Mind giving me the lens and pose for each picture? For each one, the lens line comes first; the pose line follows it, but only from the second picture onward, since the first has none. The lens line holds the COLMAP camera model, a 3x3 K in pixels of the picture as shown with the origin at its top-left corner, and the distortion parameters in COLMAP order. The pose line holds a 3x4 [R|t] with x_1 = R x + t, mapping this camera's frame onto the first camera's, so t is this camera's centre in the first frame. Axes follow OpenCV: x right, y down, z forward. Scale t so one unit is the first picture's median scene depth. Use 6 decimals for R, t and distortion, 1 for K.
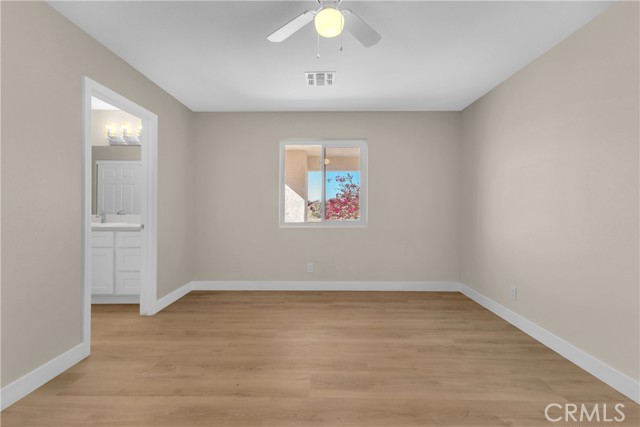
lens RADIAL K [[276.8, 0, 321.3], [0, 276.8, 209.7], [0, 0, 1]] dist [0.012026, 0.000133]
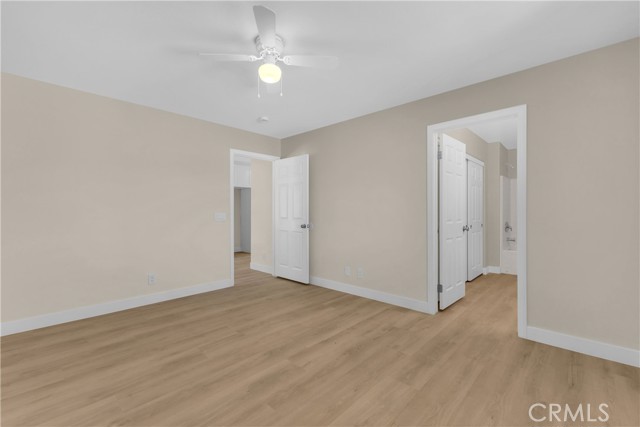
lens RADIAL K [[276.8, 0, 321.3], [0, 276.8, 209.7], [0, 0, 1]] dist [0.012026, 0.000133]
pose [[-0.680232, -0.010357, -0.732924, 0.483634], [-0.008012, 0.999945, -0.006694, -0.009438], [0.732953, 0.001319, -0.680278, 1.202633]]
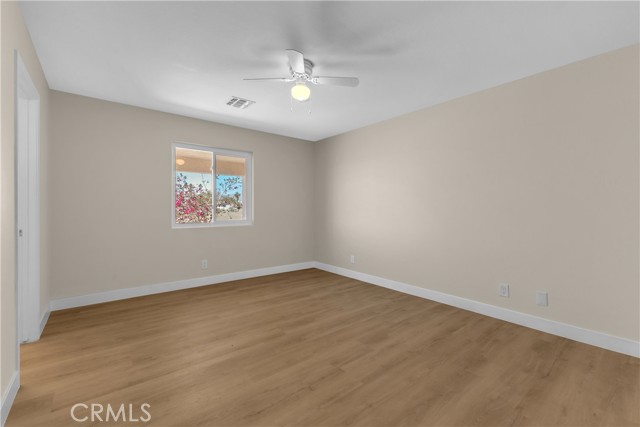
lens RADIAL K [[276.8, 0, 321.3], [0, 276.8, 209.7], [0, 0, 1]] dist [0.012026, 0.000133]
pose [[0.771731, -0.002034, 0.635946, -0.514192], [0.004008, 0.999991, -0.001665, 0.000346], [-0.635936, 0.003834, 0.771732, -0.170233]]
